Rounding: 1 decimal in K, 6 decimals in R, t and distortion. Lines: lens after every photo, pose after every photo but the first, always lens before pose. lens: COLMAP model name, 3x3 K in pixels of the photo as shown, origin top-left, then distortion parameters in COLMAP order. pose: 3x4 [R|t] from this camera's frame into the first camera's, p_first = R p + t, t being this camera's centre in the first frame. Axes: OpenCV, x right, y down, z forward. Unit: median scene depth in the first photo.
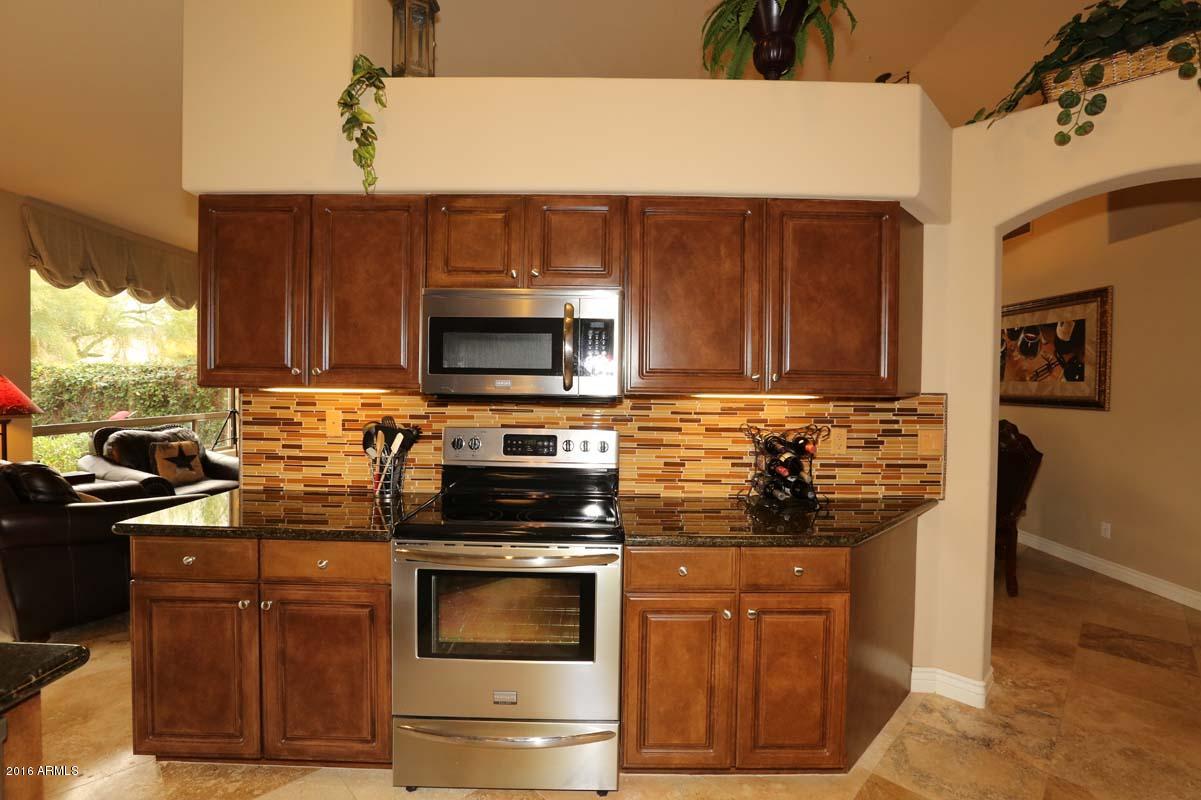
lens RADIAL K [[555.6, 0, 599.6], [0, 555.6, 393.7], [0, 0, 1]] dist [-0.045899, 0.015569]
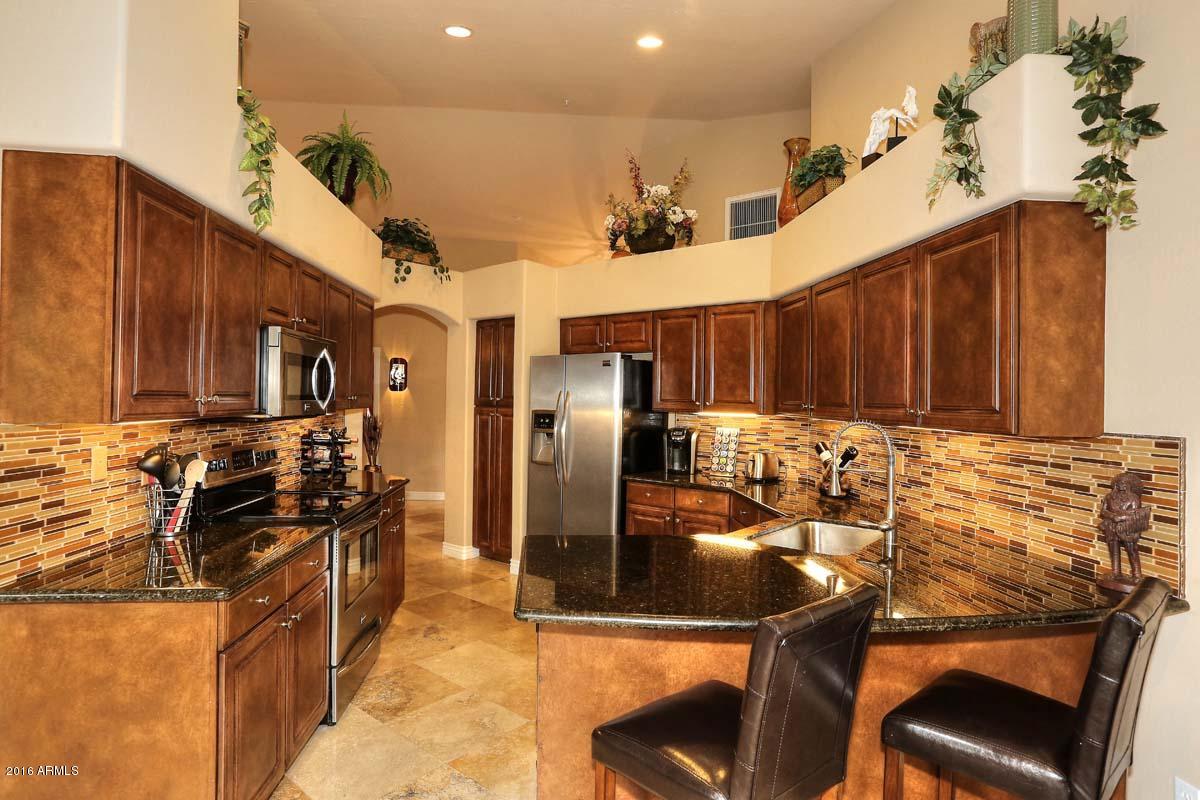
lens RADIAL K [[629.9, 0, 602.6], [0, 629.9, 396.9], [0, 0, 1]] dist [-0.039650, 0.014770]
pose [[-0.092960, -0.014930, 0.995558, -1.403380], [0.000465, 0.999887, 0.015038, -0.051676], [-0.995670, 0.001860, -0.092943, 0.377800]]
